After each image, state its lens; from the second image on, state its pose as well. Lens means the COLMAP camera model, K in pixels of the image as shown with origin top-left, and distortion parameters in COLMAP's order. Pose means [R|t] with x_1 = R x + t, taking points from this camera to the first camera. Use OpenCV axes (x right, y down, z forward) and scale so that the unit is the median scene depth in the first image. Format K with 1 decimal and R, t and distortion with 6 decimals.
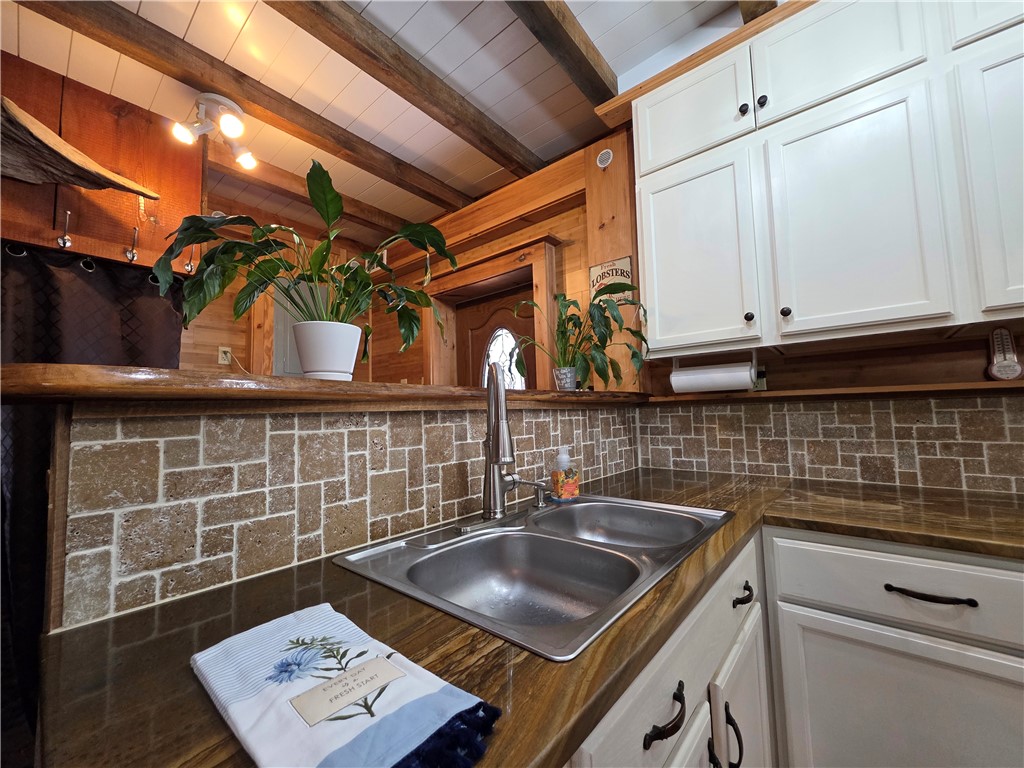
lens RADIAL K [[409.4, 0, 513.0], [0, 409.4, 383.6], [0, 0, 1]] dist [0.003203, 0.000014]
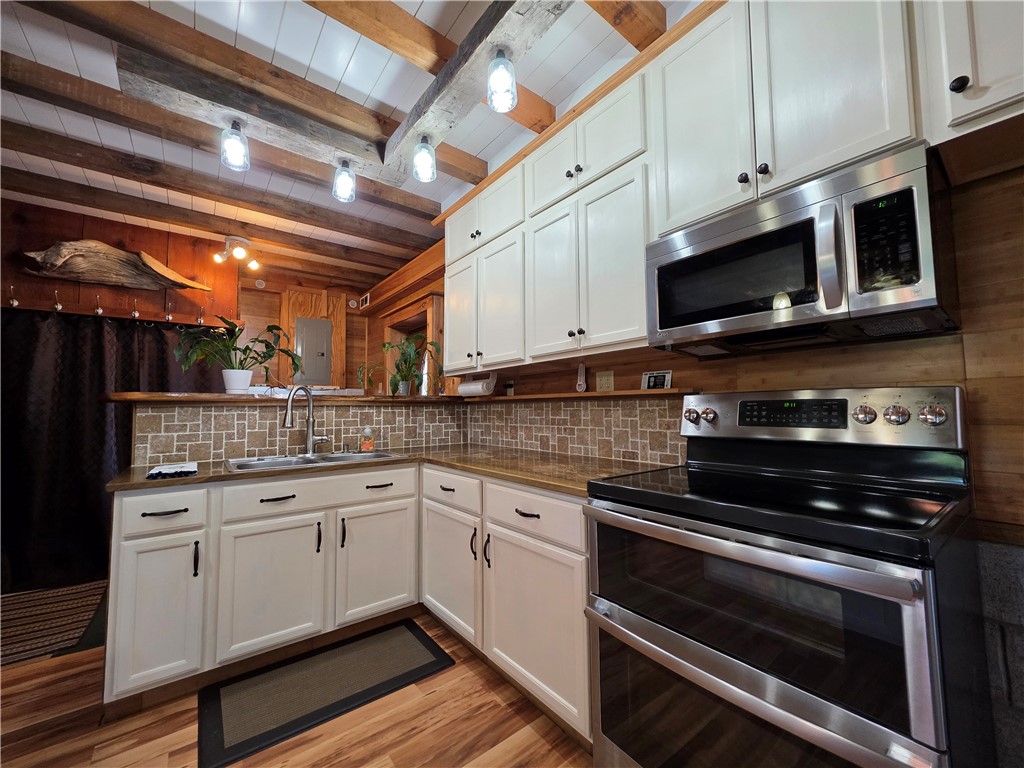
lens RADIAL K [[409.4, 0, 513.0], [0, 409.4, 383.6], [0, 0, 1]] dist [0.003203, 0.000014]
pose [[0.977791, 0.001352, -0.209577, 1.106294], [0.001485, 0.999909, 0.013380, -0.061246], [0.209576, -0.013394, 0.977701, -0.690186]]
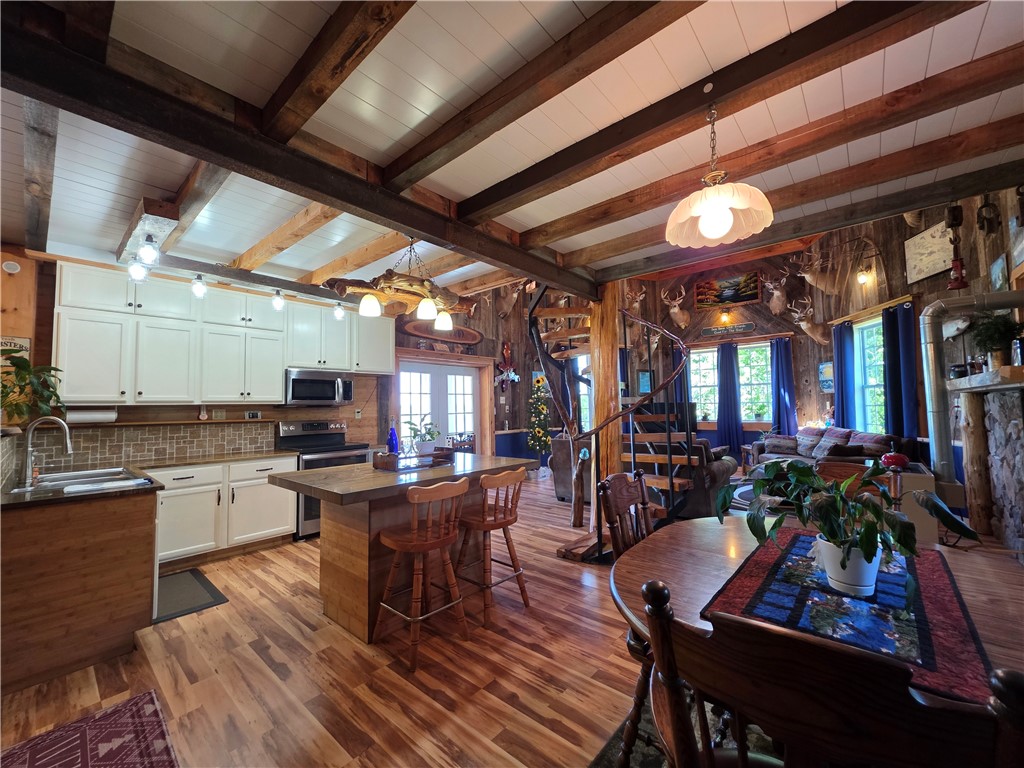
lens RADIAL K [[409.4, 0, 513.0], [0, 409.4, 383.6], [0, 0, 1]] dist [0.003203, 0.000014]
pose [[0.017523, 0.084718, 0.996251, -1.748457], [-0.057992, 0.994812, -0.083576, -0.143278], [-0.998163, -0.056310, 0.022345, -1.306092]]
